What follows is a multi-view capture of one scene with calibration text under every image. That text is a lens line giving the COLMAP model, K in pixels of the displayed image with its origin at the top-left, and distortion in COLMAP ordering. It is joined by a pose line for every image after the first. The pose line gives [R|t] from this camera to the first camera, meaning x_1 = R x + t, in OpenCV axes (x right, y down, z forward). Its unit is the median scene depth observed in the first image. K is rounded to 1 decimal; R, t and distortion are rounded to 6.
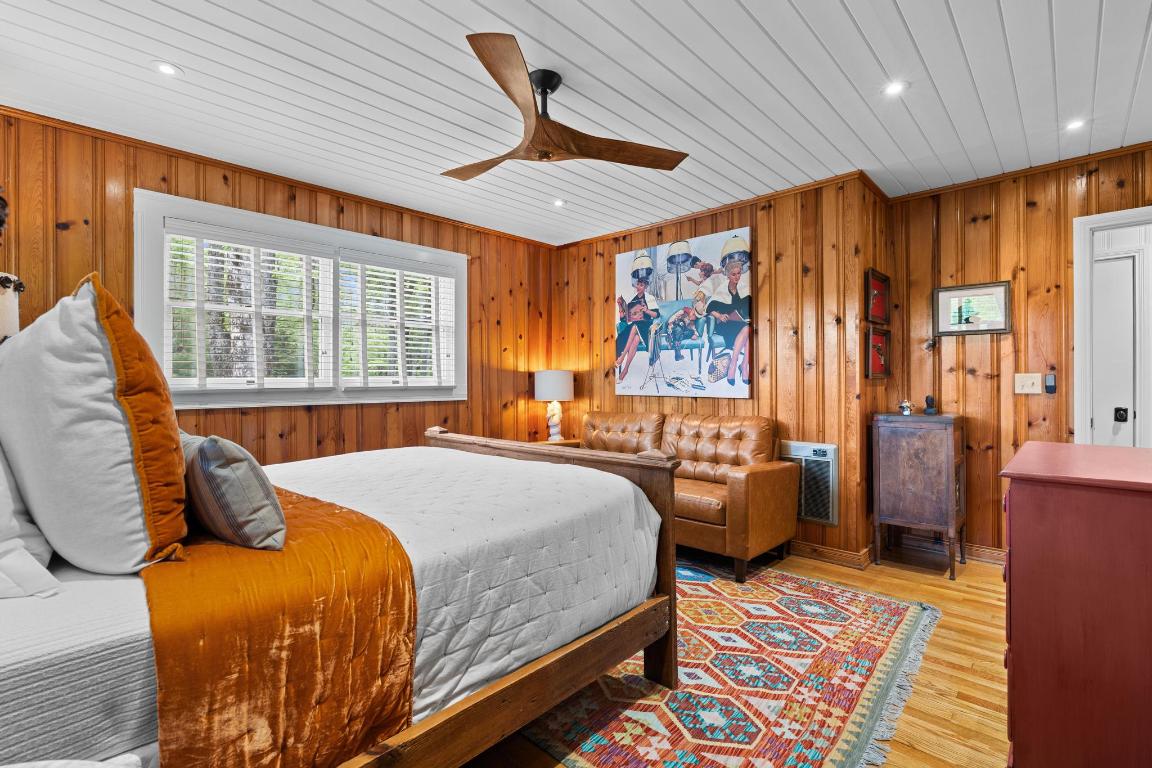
lens RADIAL K [[525.8, 0, 572.0], [0, 525.8, 370.2], [0, 0, 1]] dist [-0.005491, 0.000830]
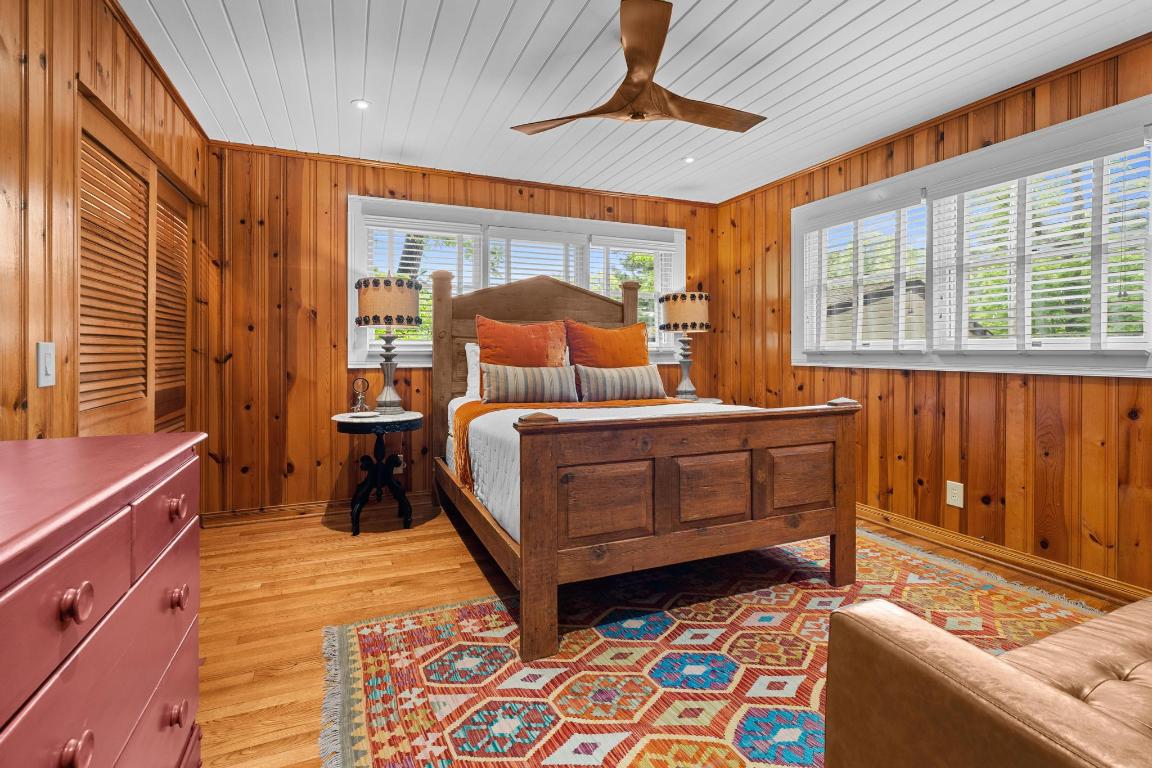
lens RADIAL K [[534.7, 0, 577.9], [0, 534.7, 346.3], [0, 0, 1]] dist [-0.002761, 0.000075]
pose [[-0.391571, 0.001241, -0.920147, 1.150888], [0.024447, 0.999660, -0.009055, 0.038271], [0.919823, -0.026041, -0.391468, 1.612607]]
